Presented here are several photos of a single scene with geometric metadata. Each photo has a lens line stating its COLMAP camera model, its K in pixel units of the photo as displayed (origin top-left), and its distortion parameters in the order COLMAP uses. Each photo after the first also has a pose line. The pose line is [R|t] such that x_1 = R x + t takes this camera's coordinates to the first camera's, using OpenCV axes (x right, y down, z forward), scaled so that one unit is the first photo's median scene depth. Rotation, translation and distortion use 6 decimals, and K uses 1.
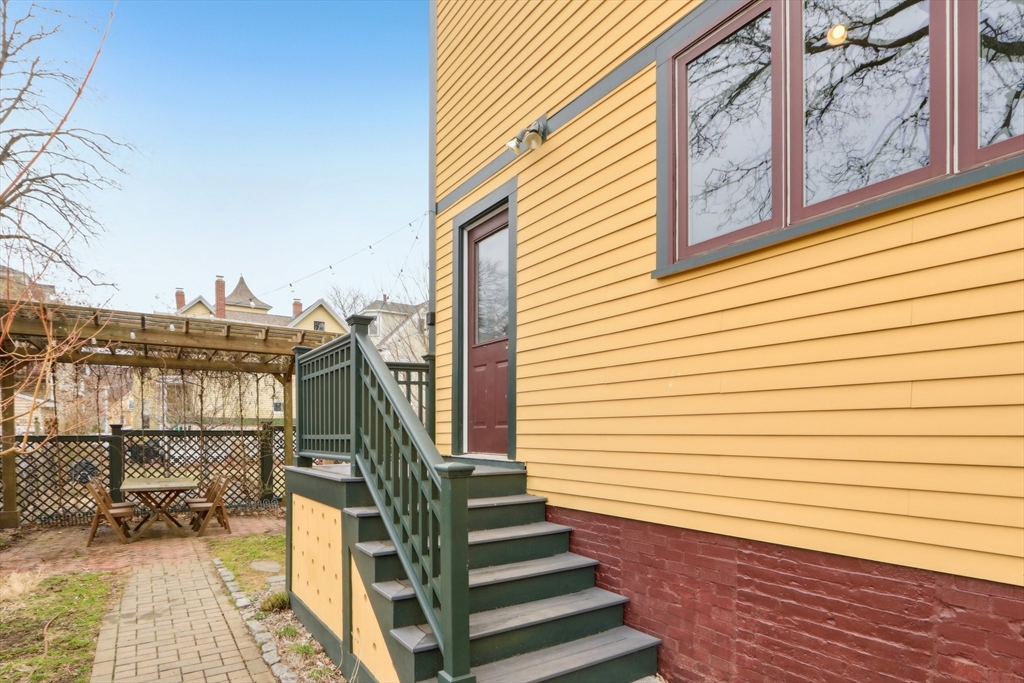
lens RADIAL K [[528.2, 0, 495.0], [0, 528.2, 441.6], [0, 0, 1]] dist [-0.005351, -0.000712]
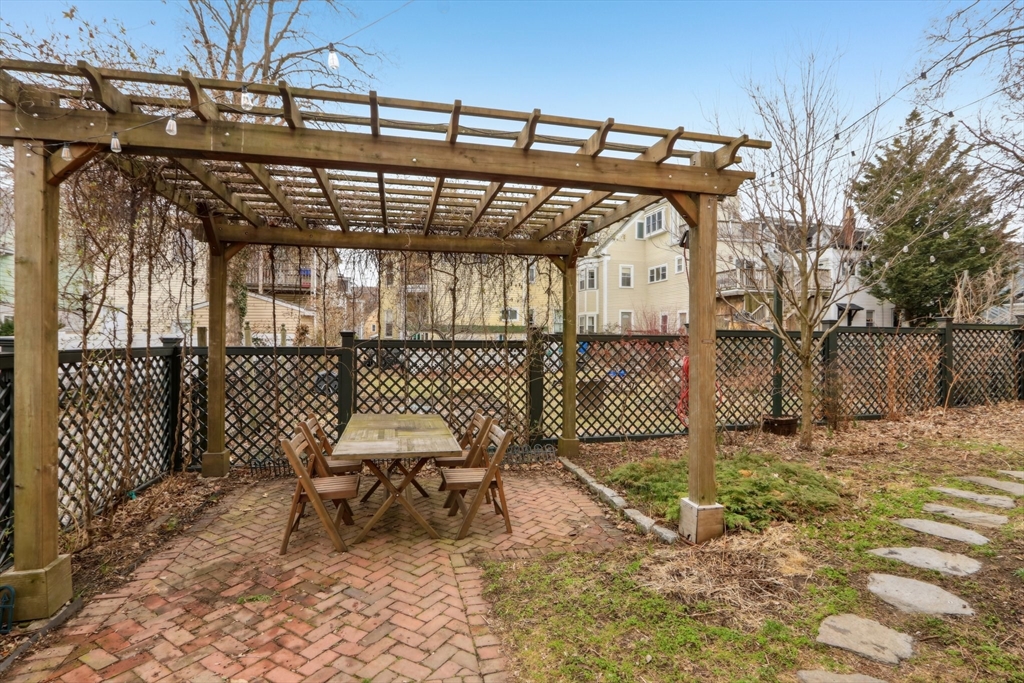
lens RADIAL K [[490.5, 0, 513.6], [0, 490.5, 335.5], [0, 0, 1]] dist [0.000980, -0.000121]
pose [[0.942808, 0.003053, -0.333321, -0.263151], [-0.012775, 0.999554, -0.026979, -0.011120], [0.333090, 0.029694, 0.942427, 0.413170]]
